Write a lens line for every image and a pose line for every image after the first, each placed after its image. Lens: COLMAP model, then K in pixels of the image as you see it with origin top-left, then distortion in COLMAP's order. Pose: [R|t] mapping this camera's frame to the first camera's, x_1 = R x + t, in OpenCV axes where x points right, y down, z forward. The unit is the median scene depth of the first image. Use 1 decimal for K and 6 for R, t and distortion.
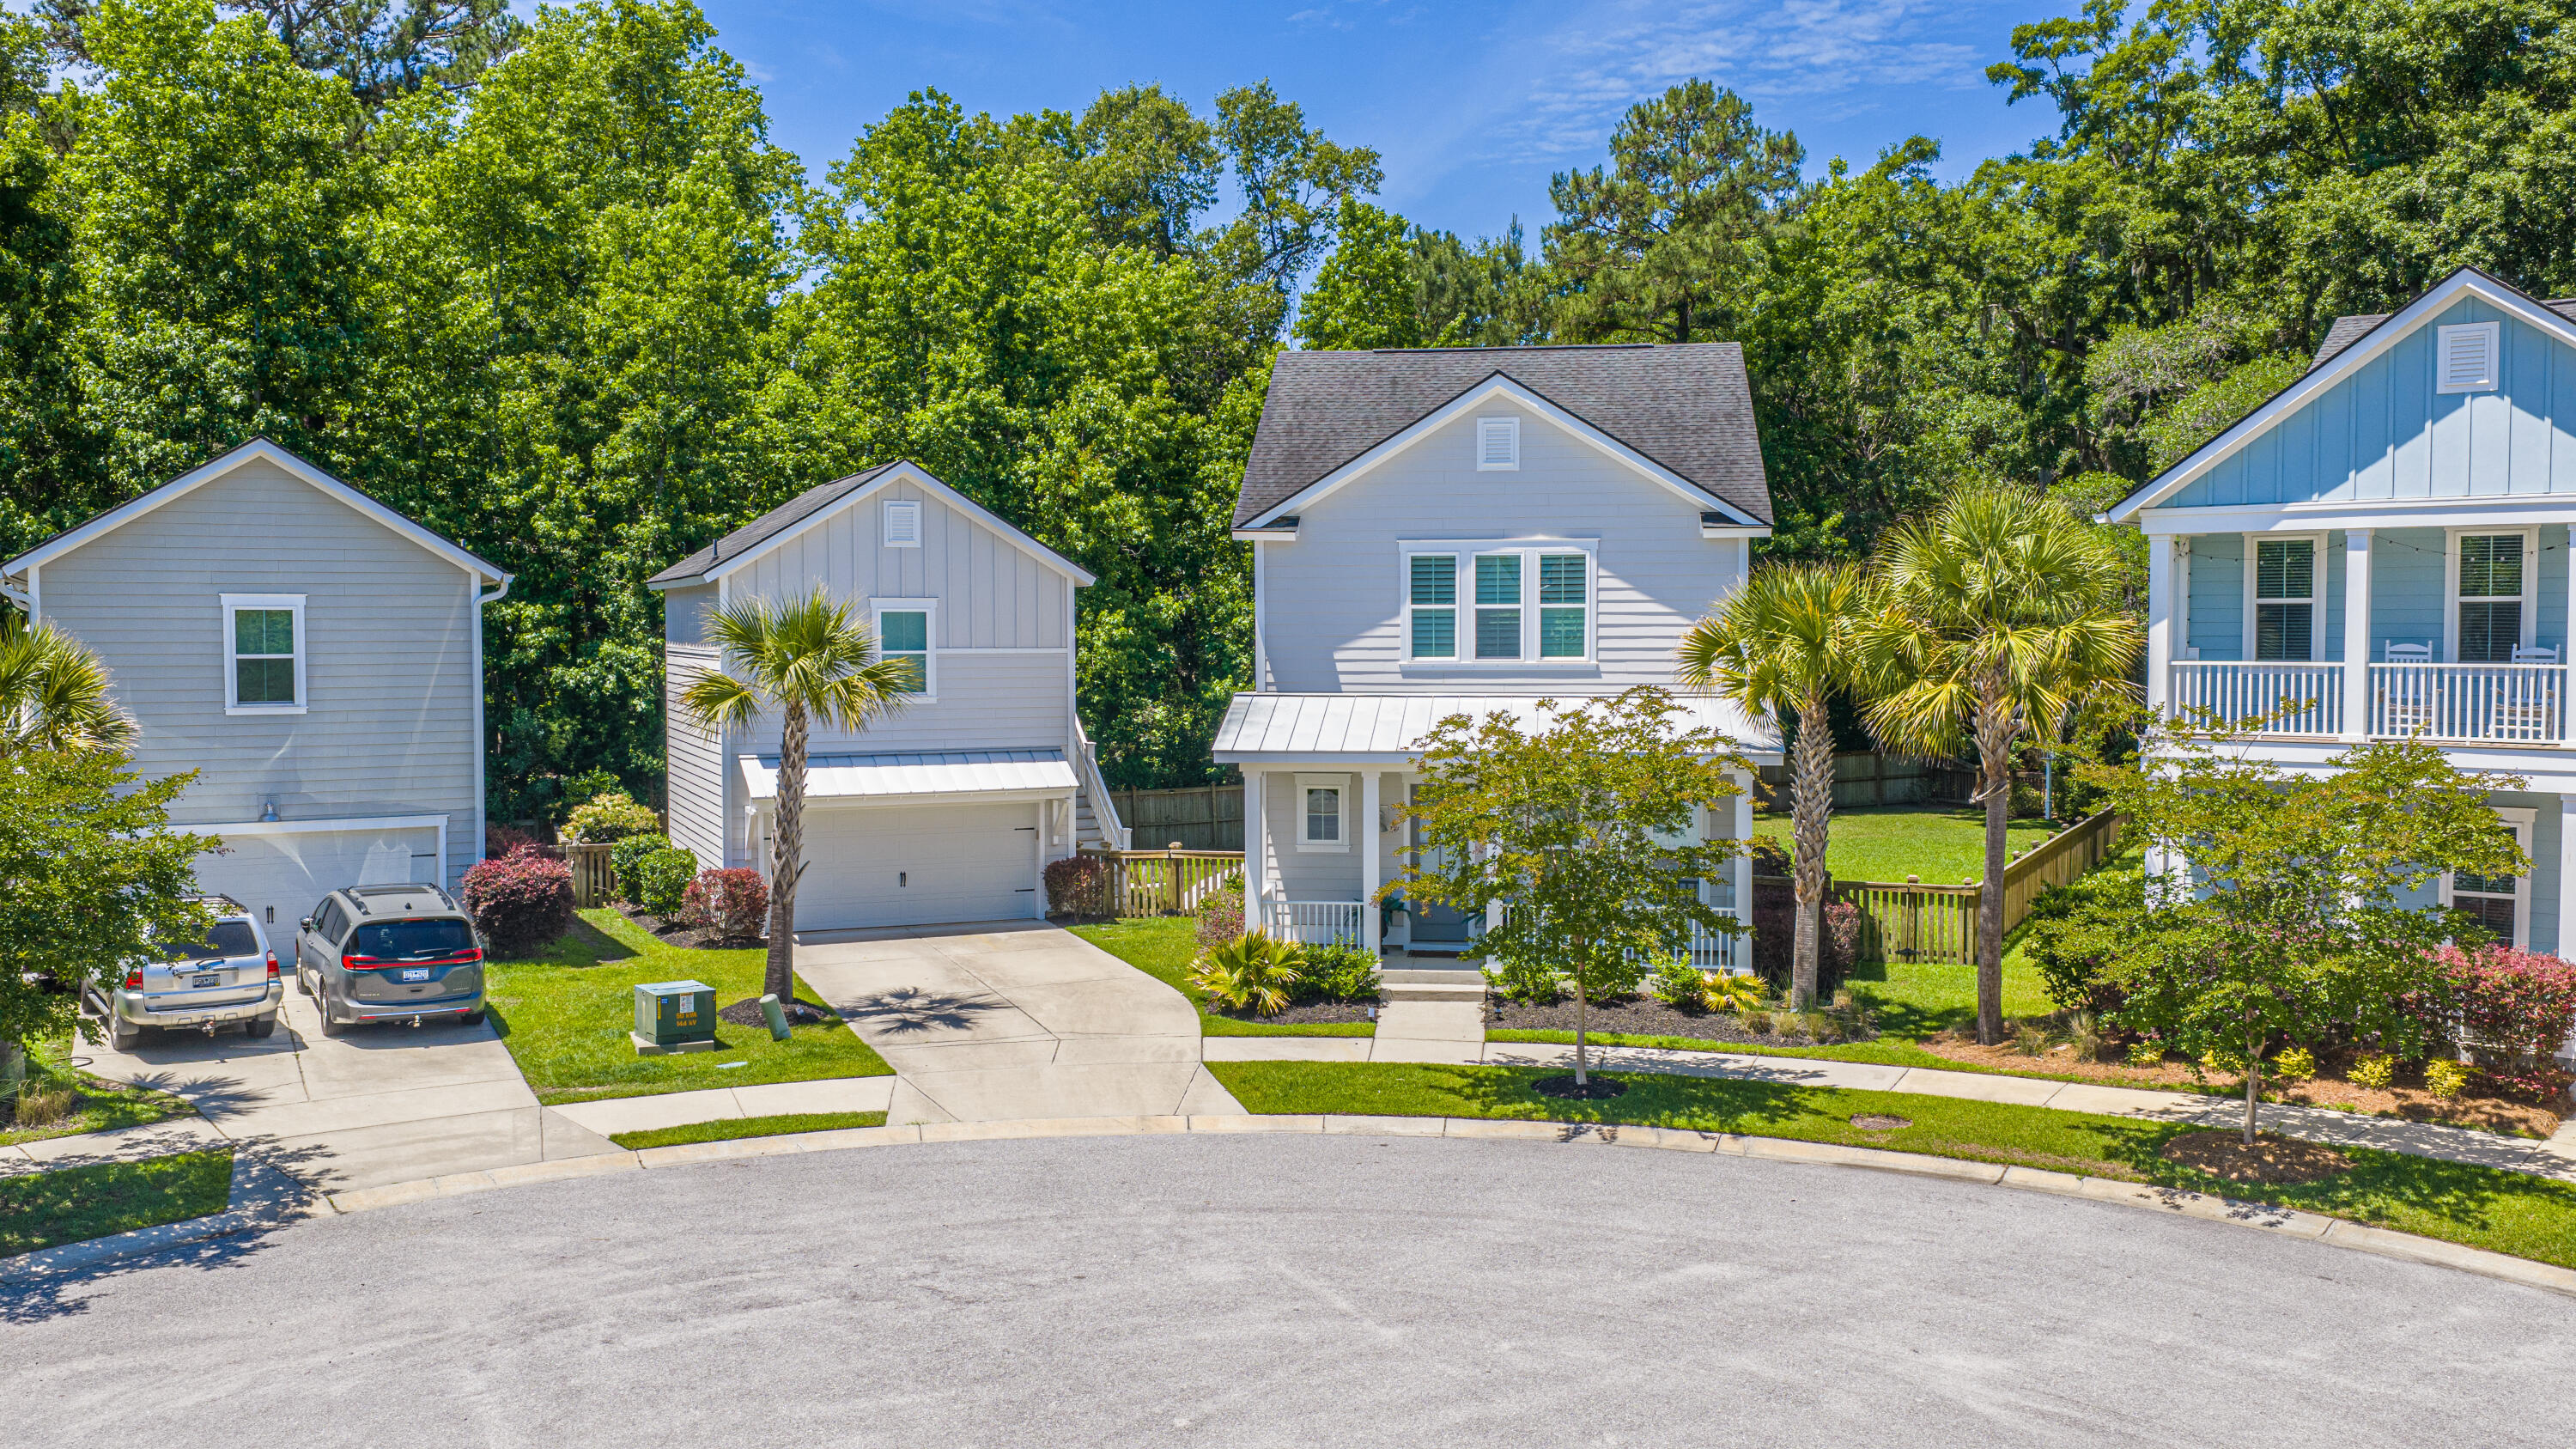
lens RADIAL K [[2126.1, 0, 1293.0], [0, 2126.1, 720.8], [0, 0, 1]] dist [0.027422, -0.040180]
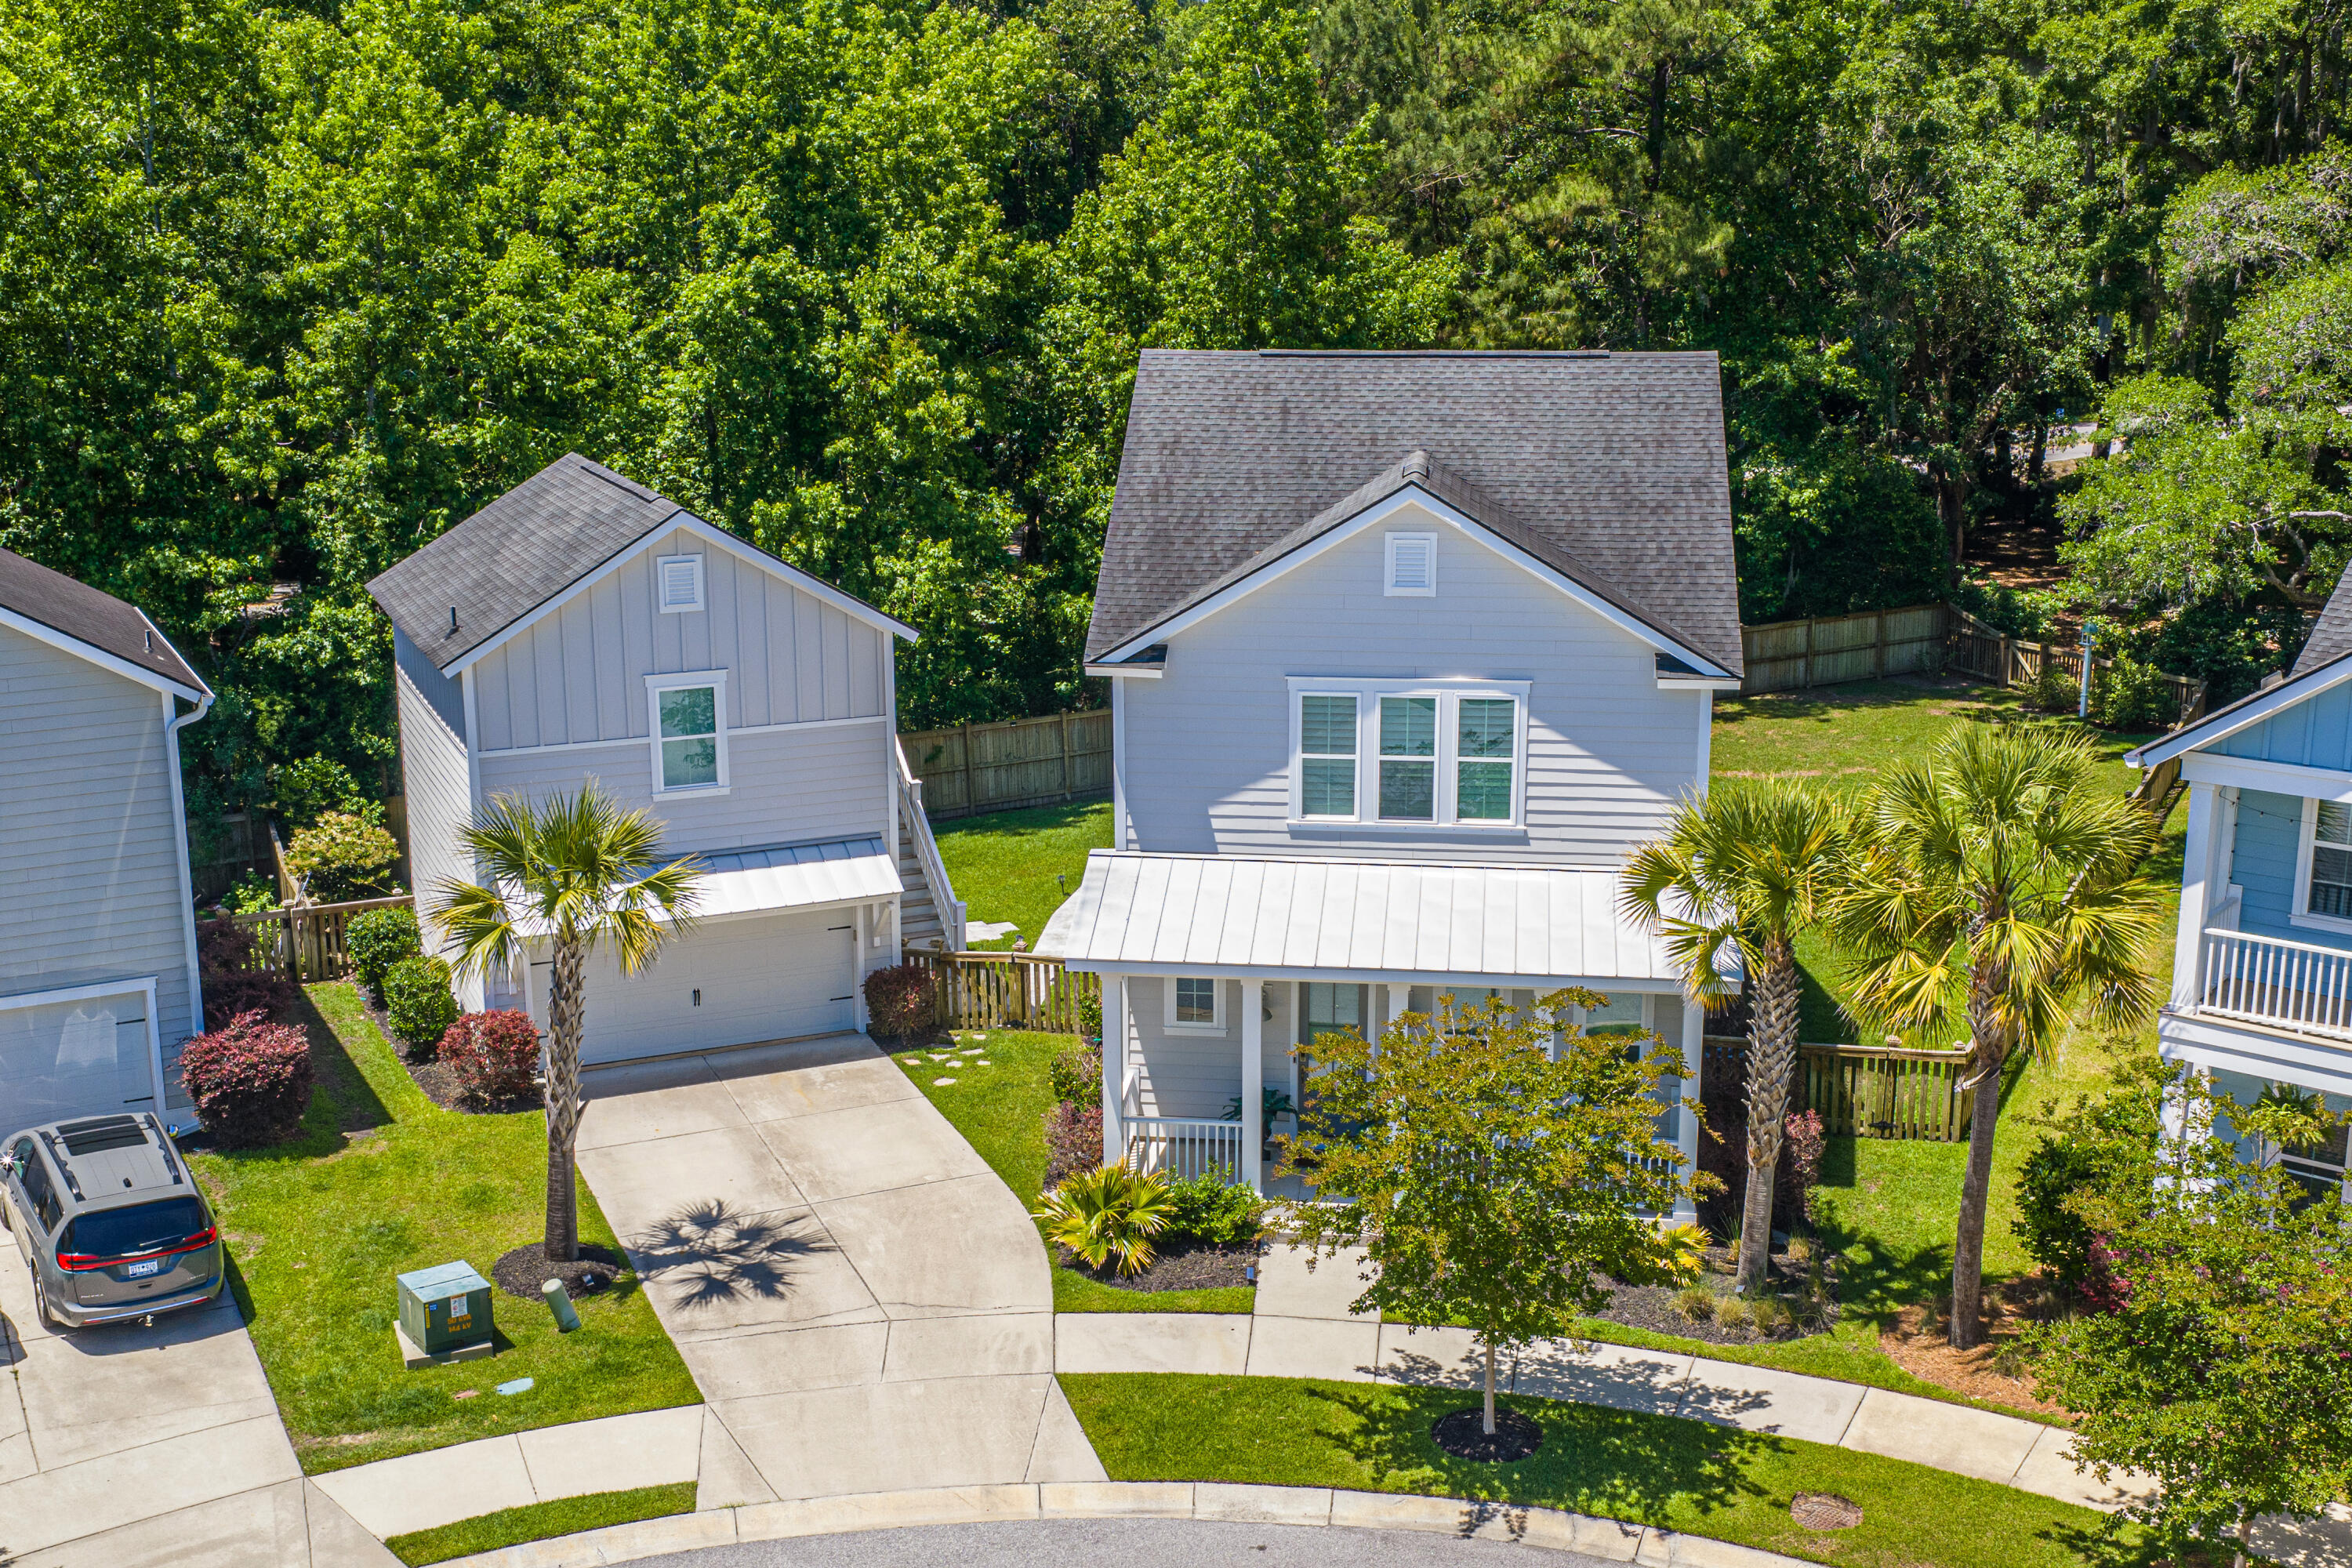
lens RADIAL K [[2650.1, 0, 1157.1], [0, 2650.1, 791.7], [0, 0, 1]] dist [0.017737, 0.000000]
pose [[0.999998, -0.000632, -0.001969, 0.001135], [0.001007, 0.980458, 0.196726, -0.243520], [0.001806, -0.196728, 0.980457, -0.013558]]
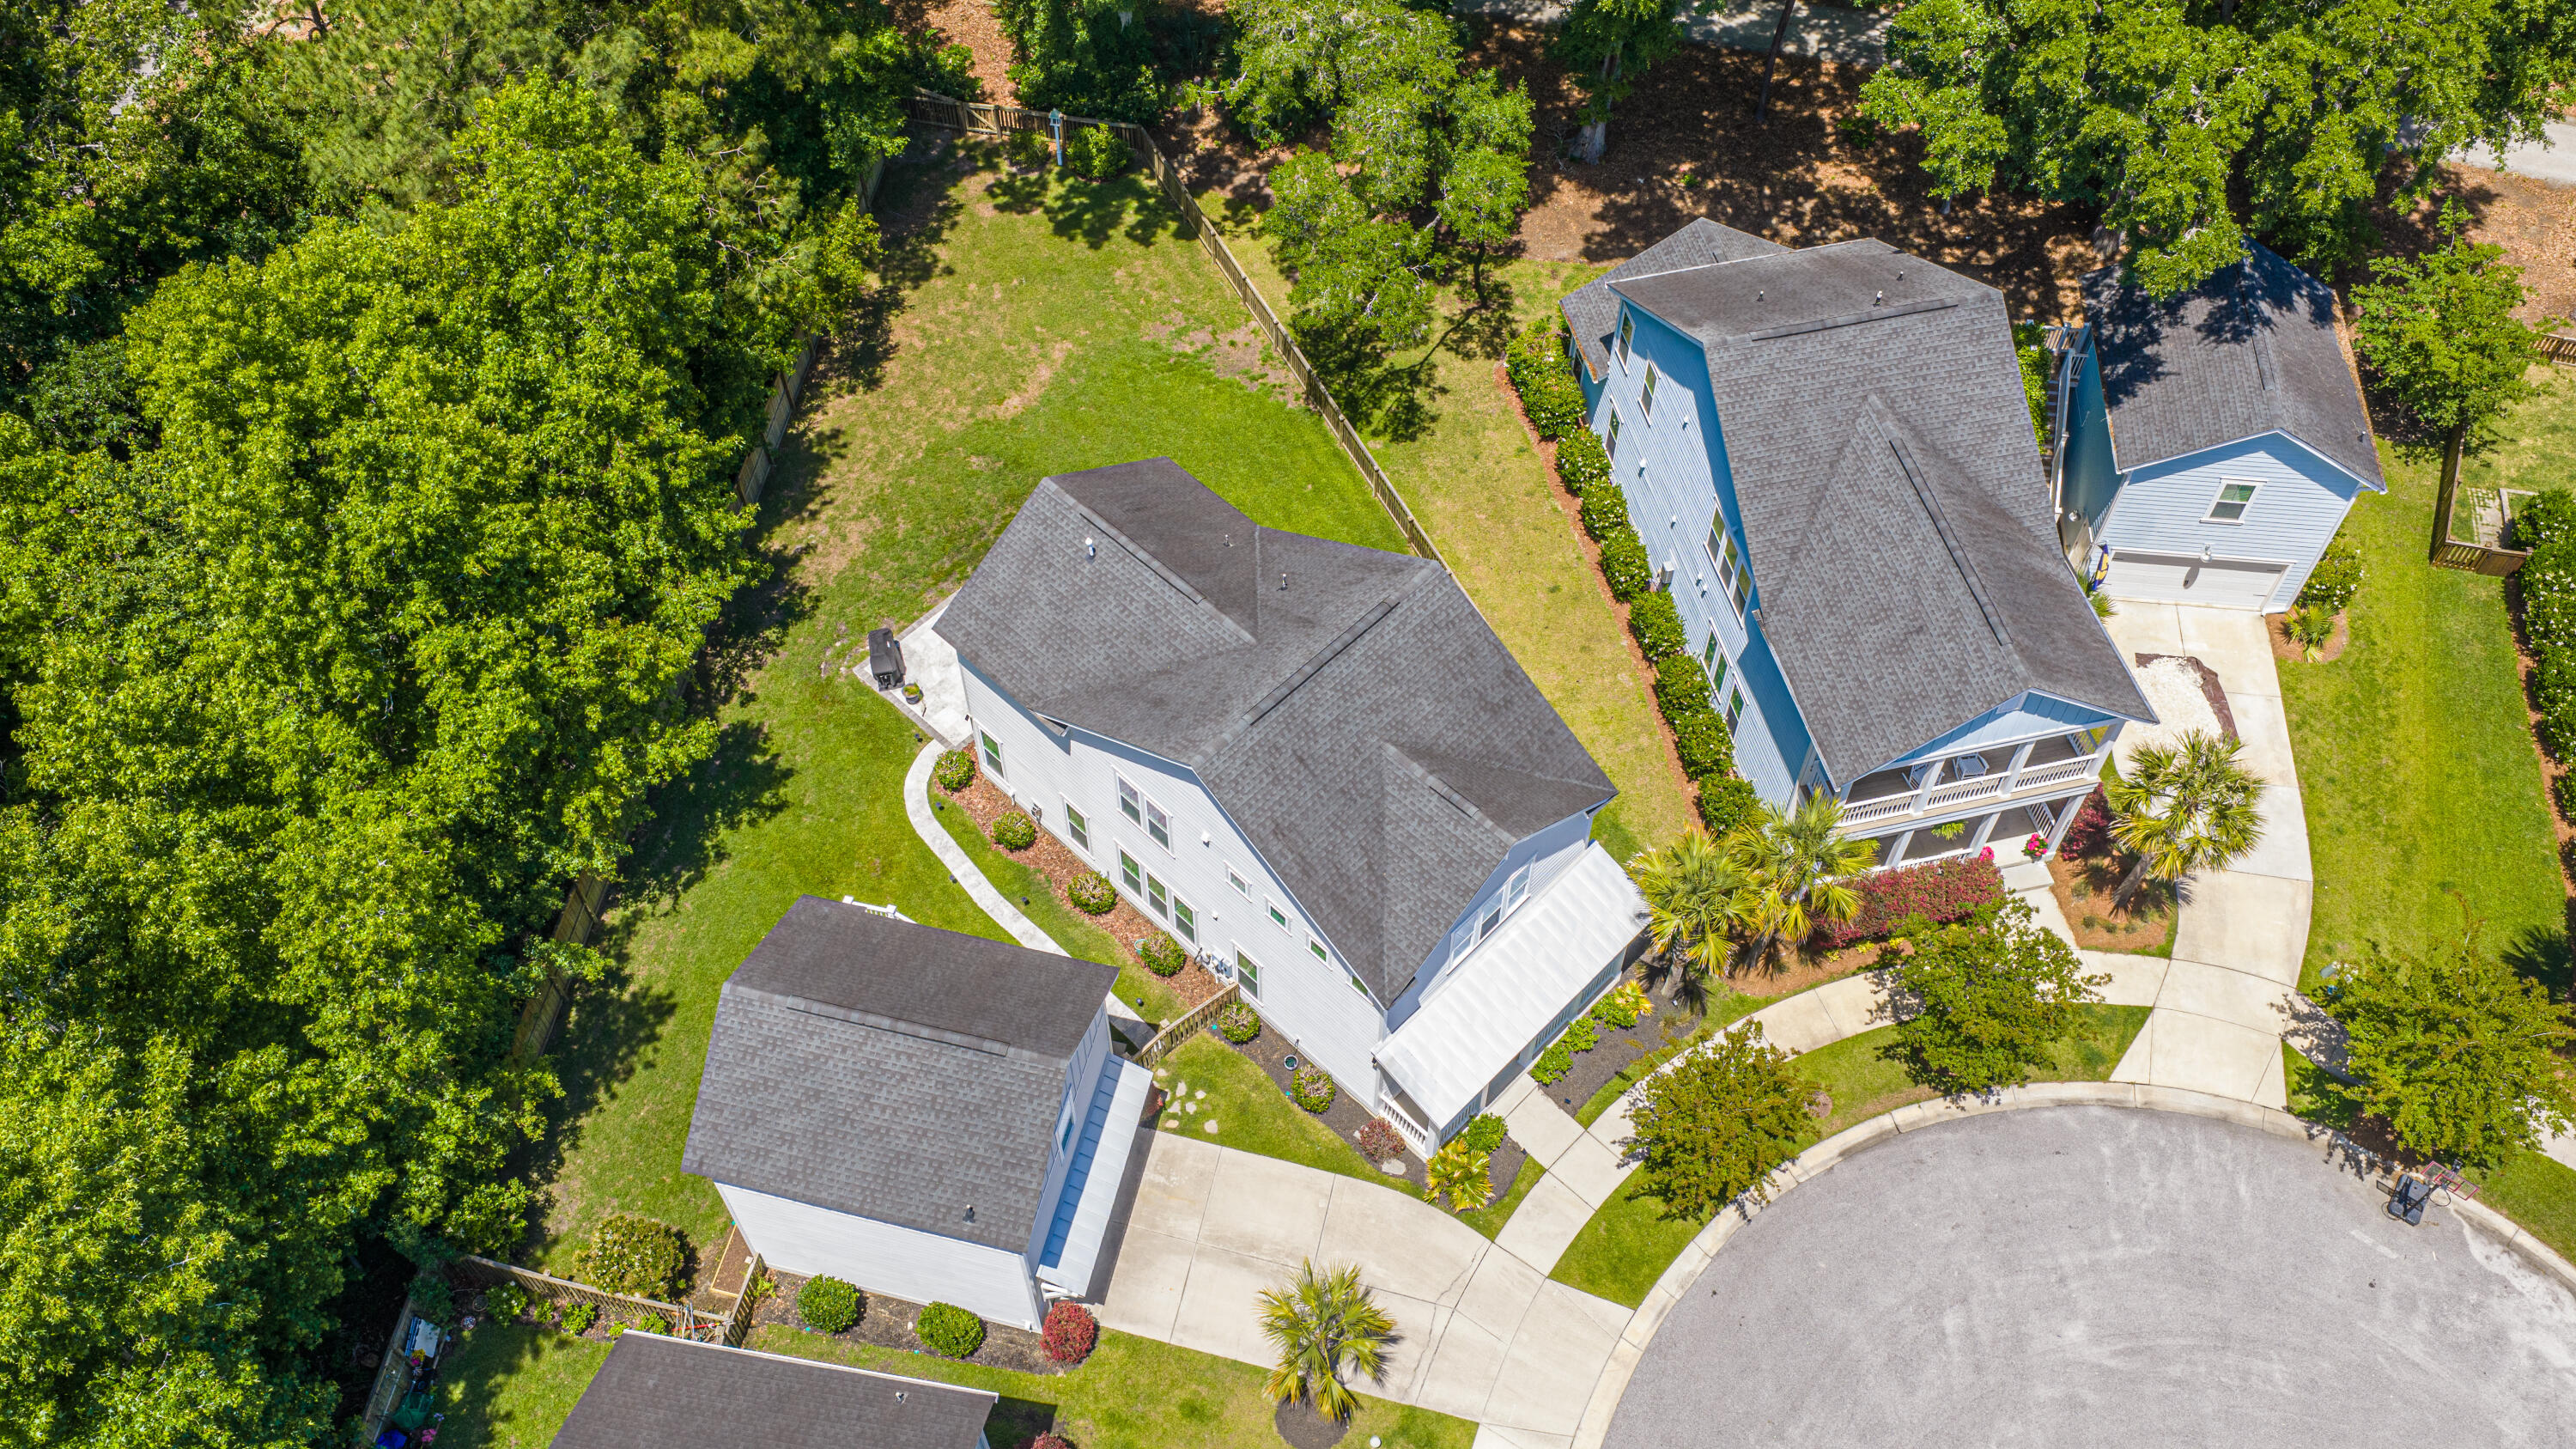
lens RADIAL K [[2126.1, 0, 1293.0], [0, 2126.1, 716.9], [0, 0, 1]] dist [0.027422, -0.040180]
pose [[0.606734, -0.641868, 0.468912, -0.621572], [0.032986, 0.609720, 0.791931, -1.365425], [-0.794220, -0.465024, 0.391111, 0.578735]]
